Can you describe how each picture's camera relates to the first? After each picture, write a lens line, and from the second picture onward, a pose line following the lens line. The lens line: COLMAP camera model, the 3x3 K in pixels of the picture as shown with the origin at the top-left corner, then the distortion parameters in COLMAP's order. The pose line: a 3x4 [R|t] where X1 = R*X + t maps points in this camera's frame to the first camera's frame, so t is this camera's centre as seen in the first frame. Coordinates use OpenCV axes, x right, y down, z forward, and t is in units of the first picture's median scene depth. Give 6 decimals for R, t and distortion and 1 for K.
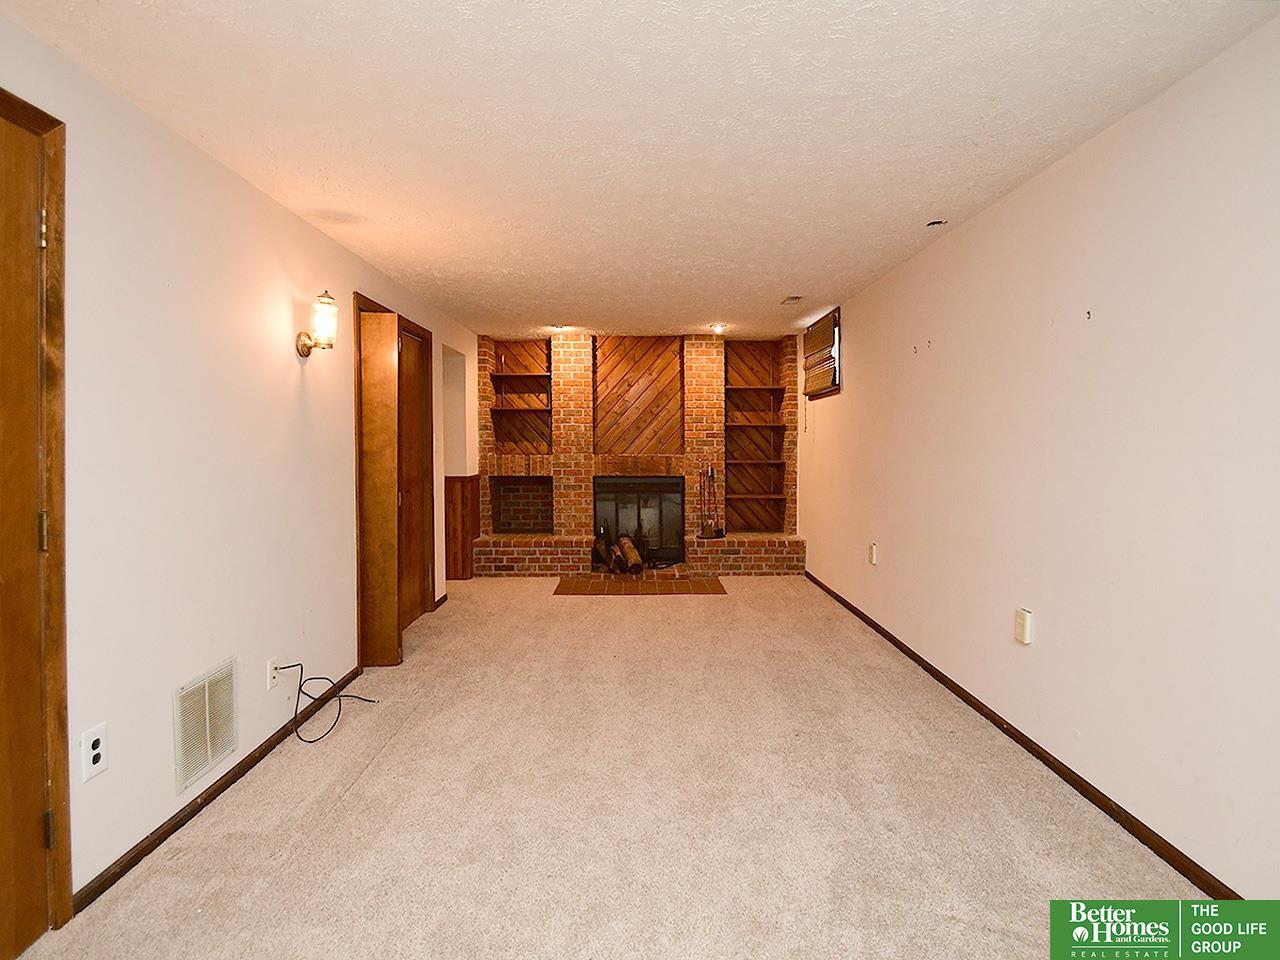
lens RADIAL K [[699.6, 0, 640.0], [0, 699.6, 480.0], [0, 0, 1]] dist [-0.002189, -0.002200]
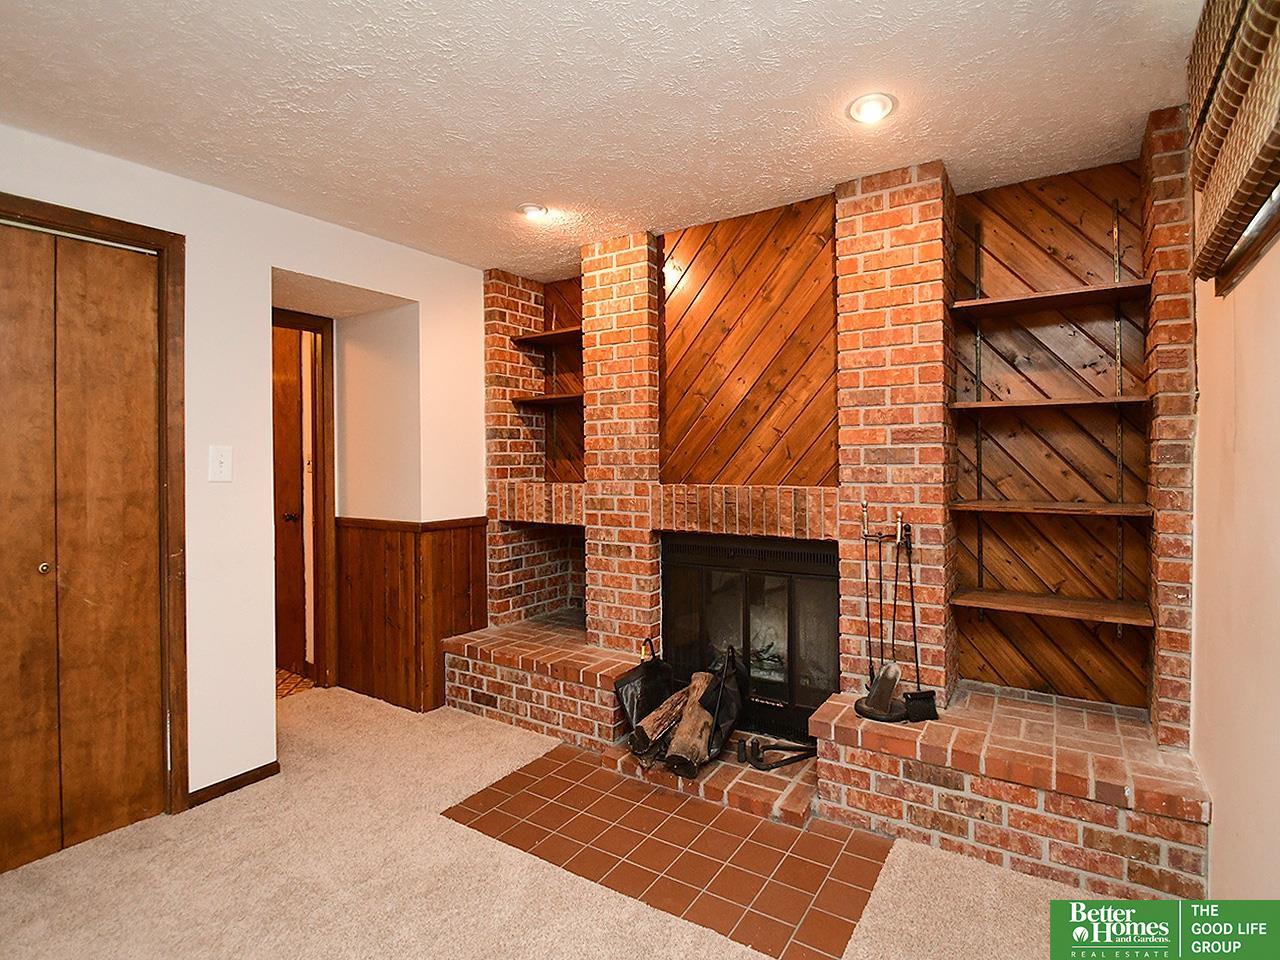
lens RADIAL K [[699.6, 0, 640.0], [0, 699.6, 480.0], [0, 0, 1]] dist [-0.002189, -0.002200]
pose [[0.845864, 0.006454, -0.533359, 0.178726], [-0.018214, 0.999693, -0.016787, -0.031009], [0.533087, 0.023914, 0.845722, 0.598121]]
